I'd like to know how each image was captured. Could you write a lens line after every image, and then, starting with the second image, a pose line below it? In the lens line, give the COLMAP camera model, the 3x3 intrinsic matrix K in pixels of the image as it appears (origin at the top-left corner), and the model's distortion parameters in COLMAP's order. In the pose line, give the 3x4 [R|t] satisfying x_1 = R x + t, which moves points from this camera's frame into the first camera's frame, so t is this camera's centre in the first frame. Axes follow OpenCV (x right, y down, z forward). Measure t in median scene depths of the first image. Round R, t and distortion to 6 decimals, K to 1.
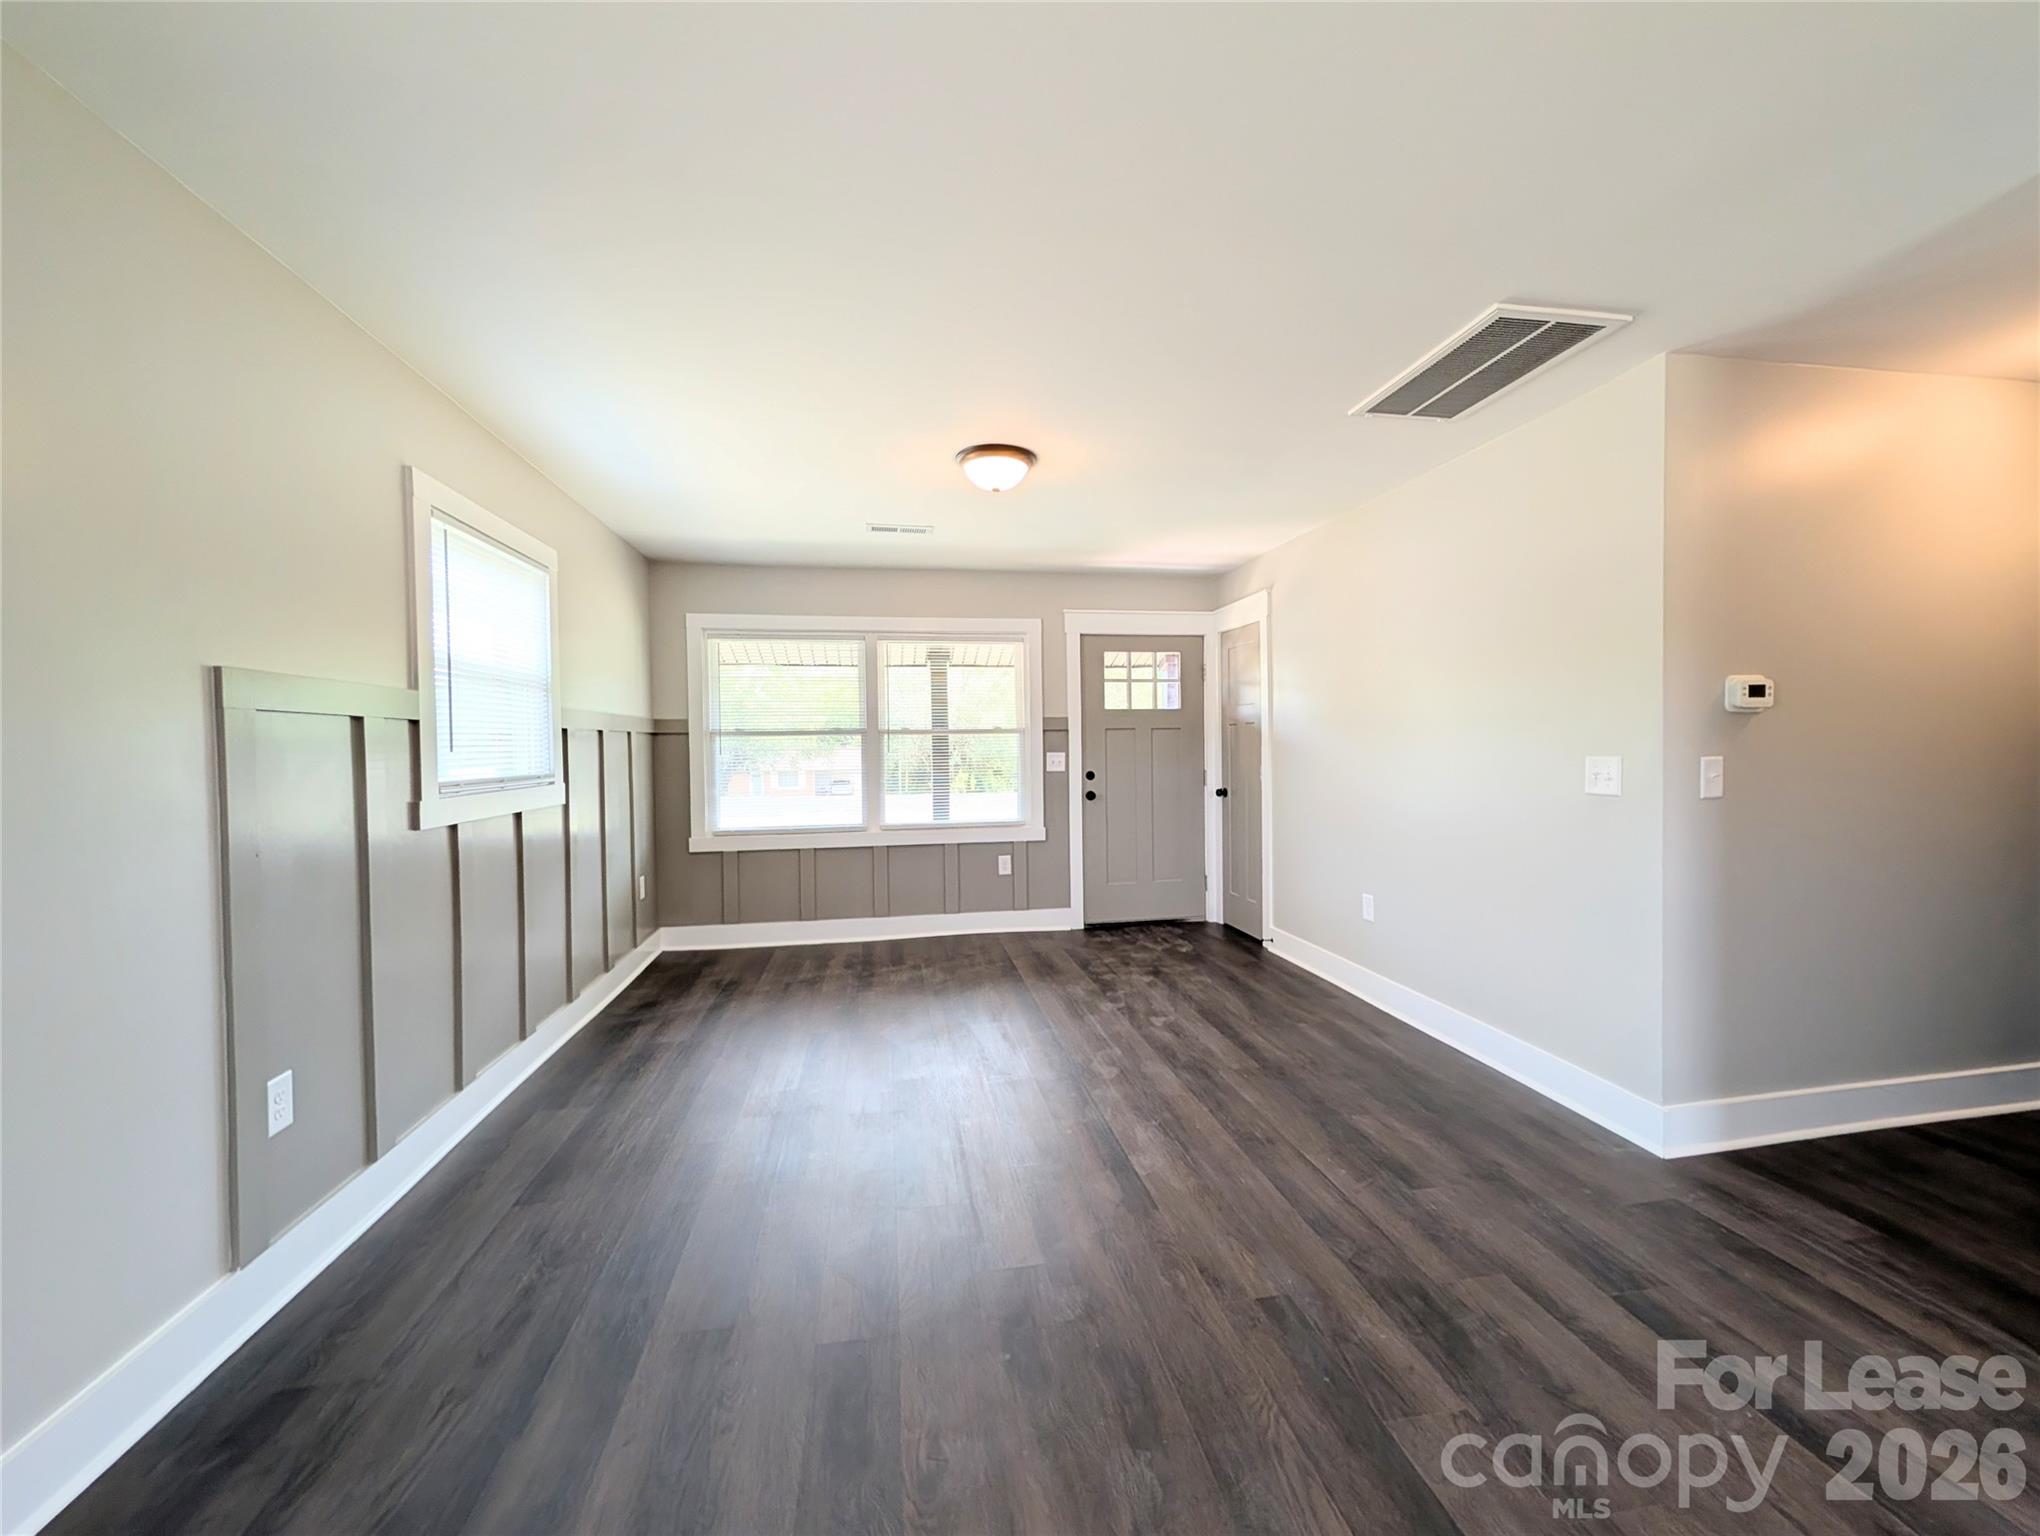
lens RADIAL K [[788.4, 0, 1031.8], [0, 788.4, 762.5], [0, 0, 1]] dist [0.003520, 0.000854]
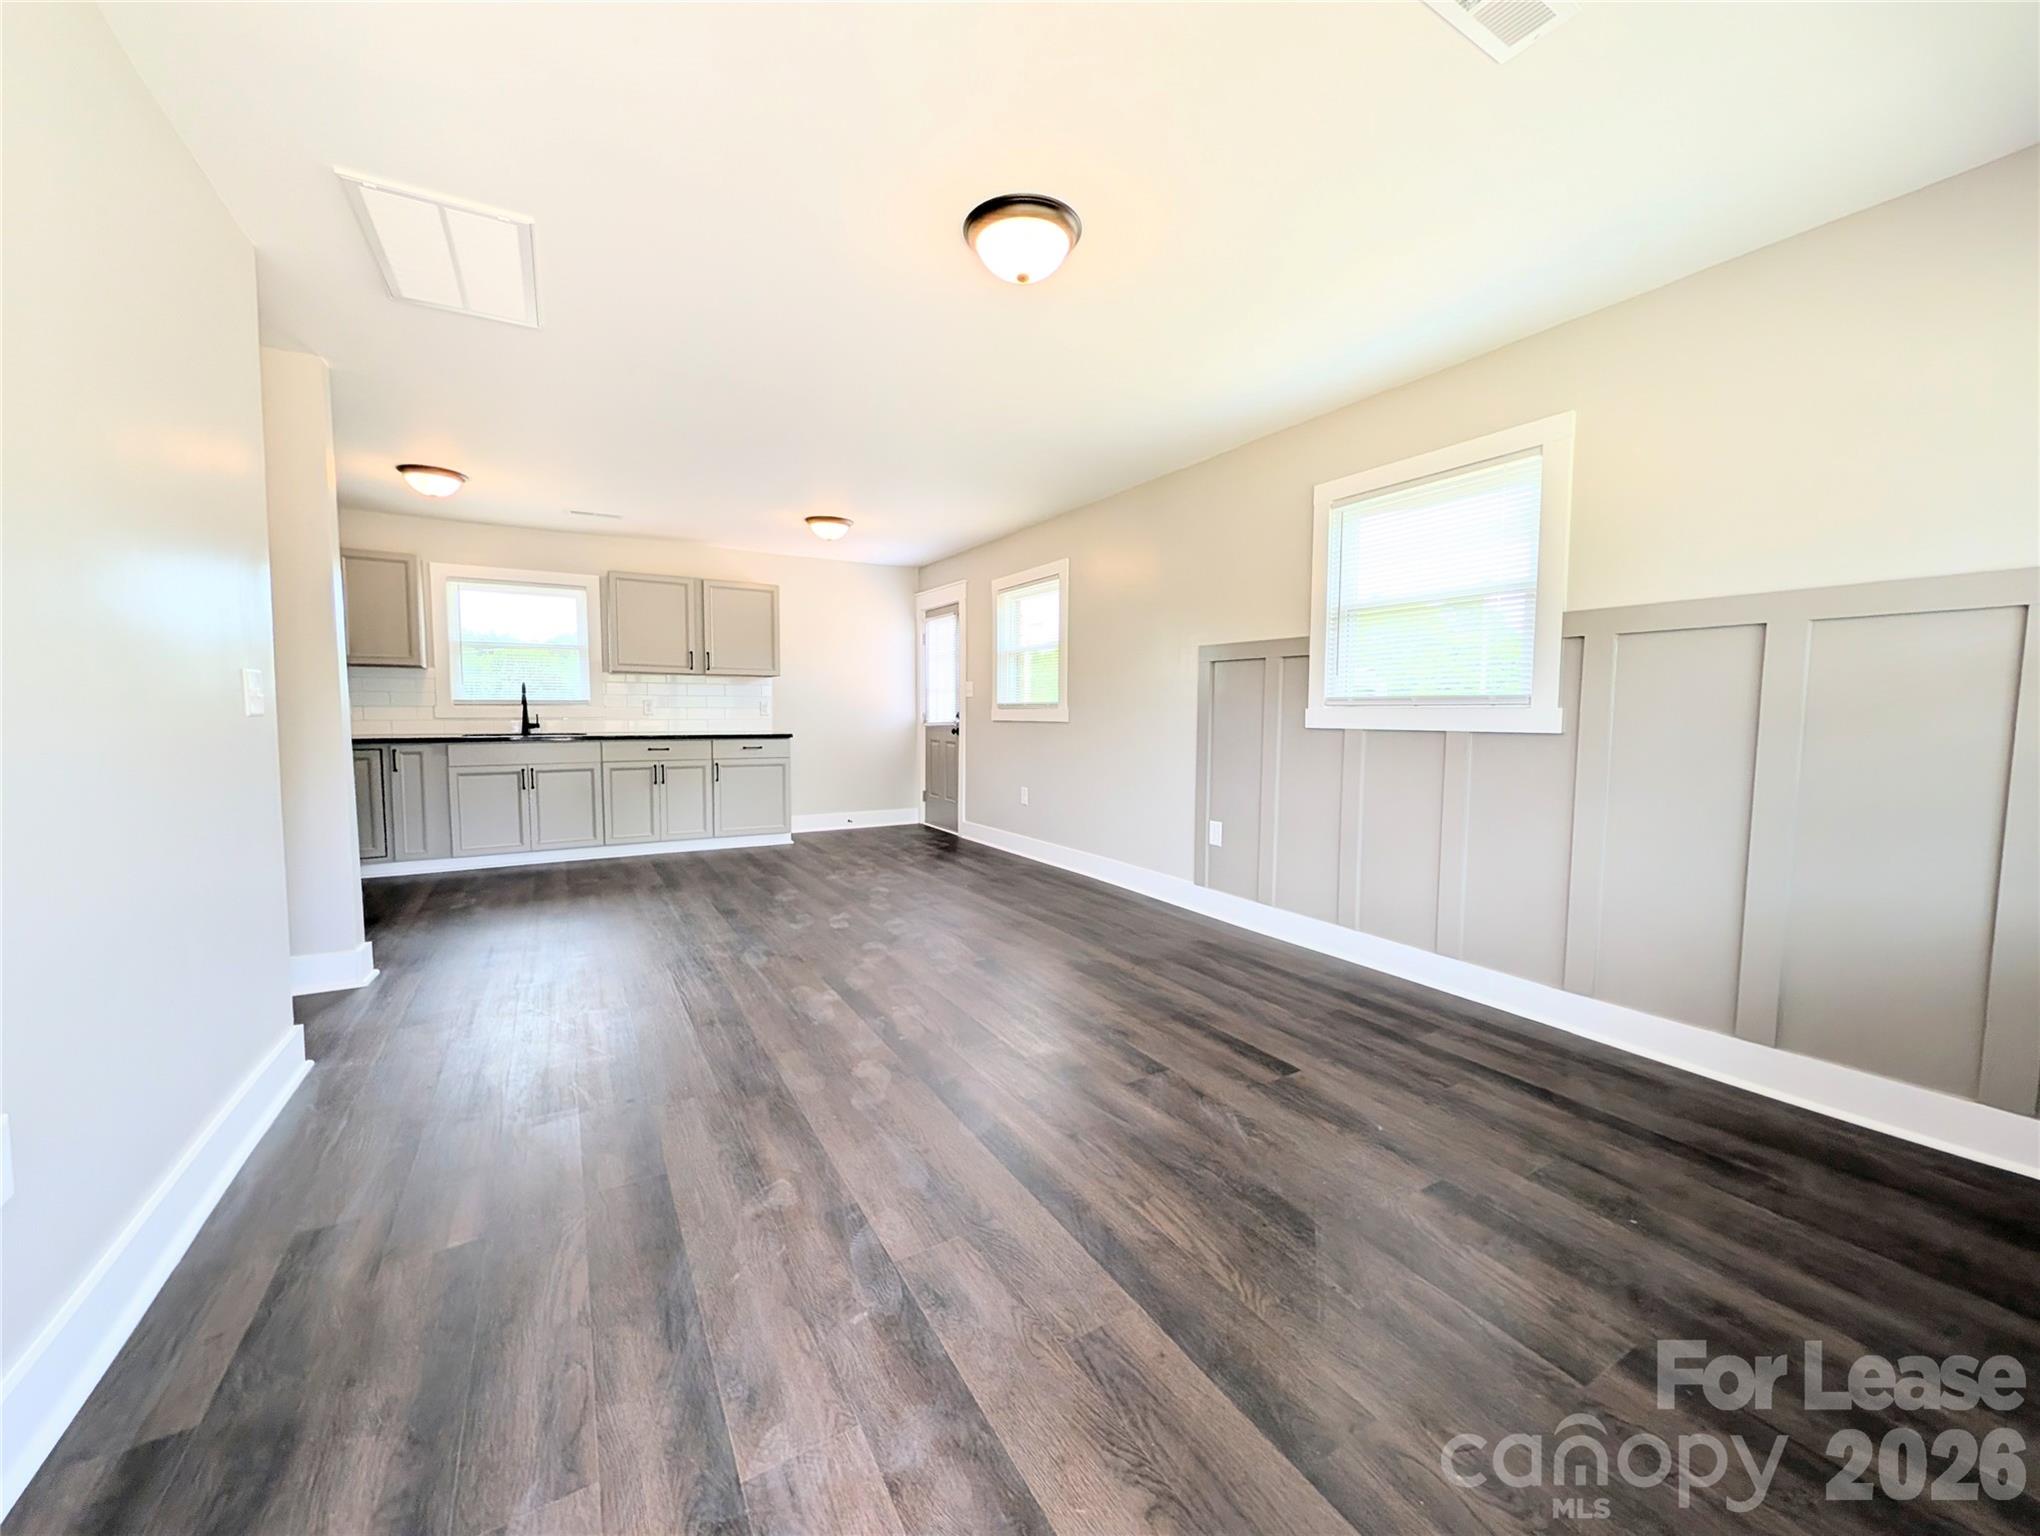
lens RADIAL K [[788.4, 0, 1034.8], [0, 788.4, 768.4], [0, 0, 1]] dist [0.003520, 0.000854]
pose [[-0.934868, 0.035799, -0.353186, 0.186523], [0.000242, 0.994966, 0.100209, 0.006059], [0.354995, 0.093597, -0.930171, 1.584537]]
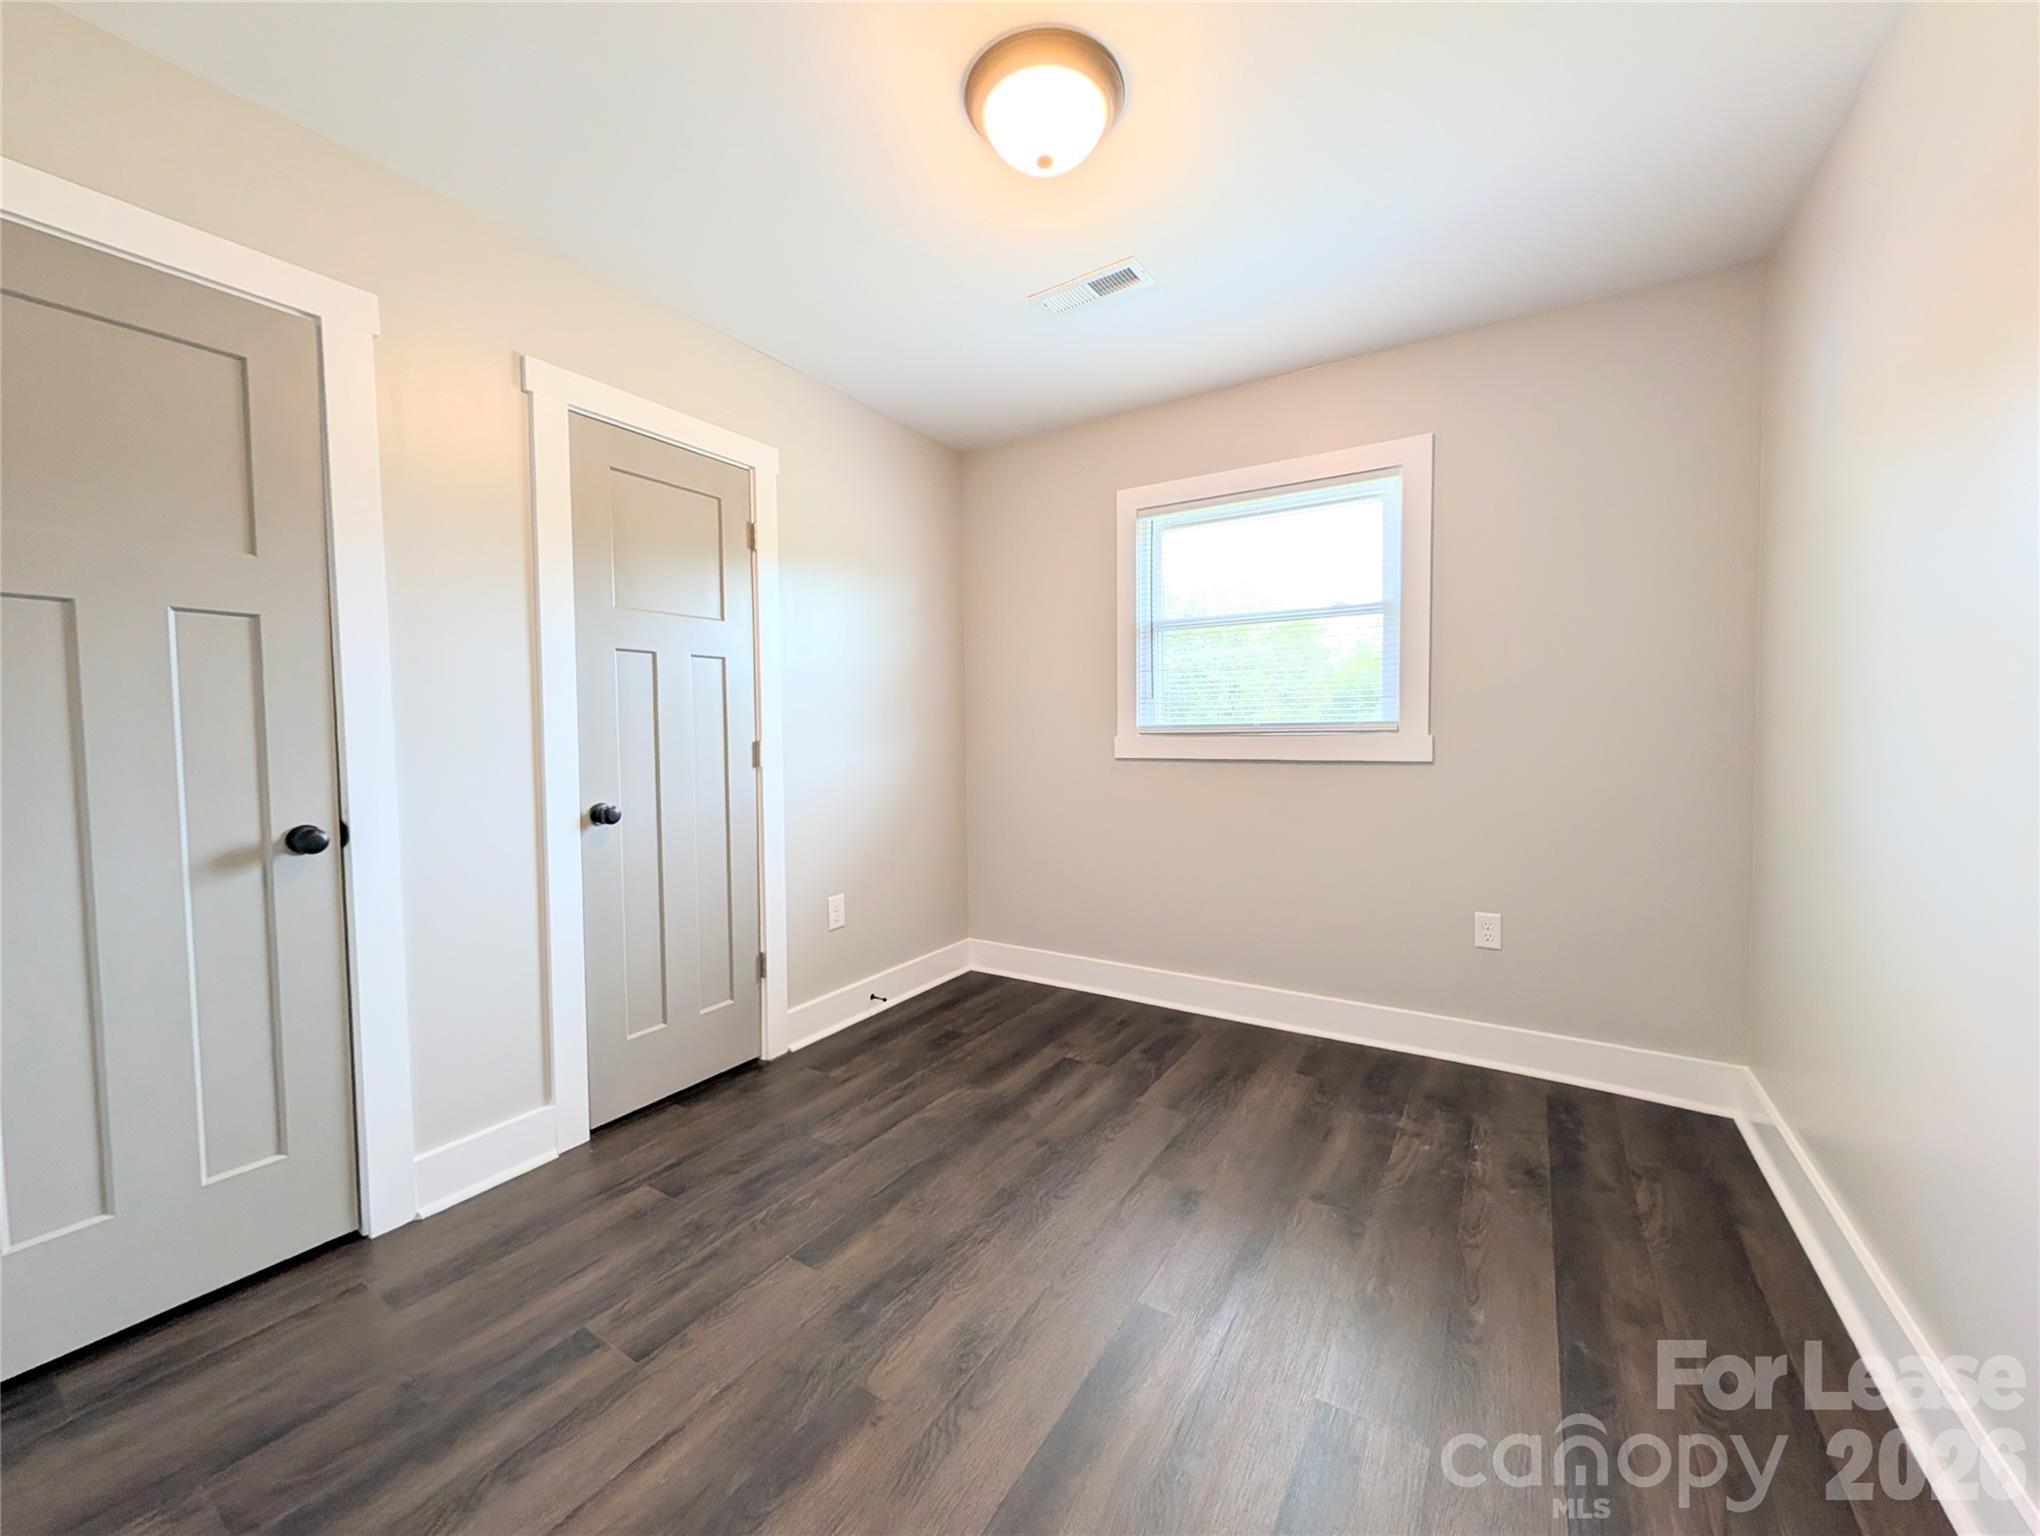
lens RADIAL K [[788.4, 0, 1032.5], [0, 788.4, 772.5], [0, 0, 1]] dist [0.003520, 0.000854]
pose [[-0.654293, 0.047637, -0.754739, 0.248182], [0.000011, 0.998015, 0.062982, 0.013531], [0.756241, 0.041200, -0.652995, 1.258875]]
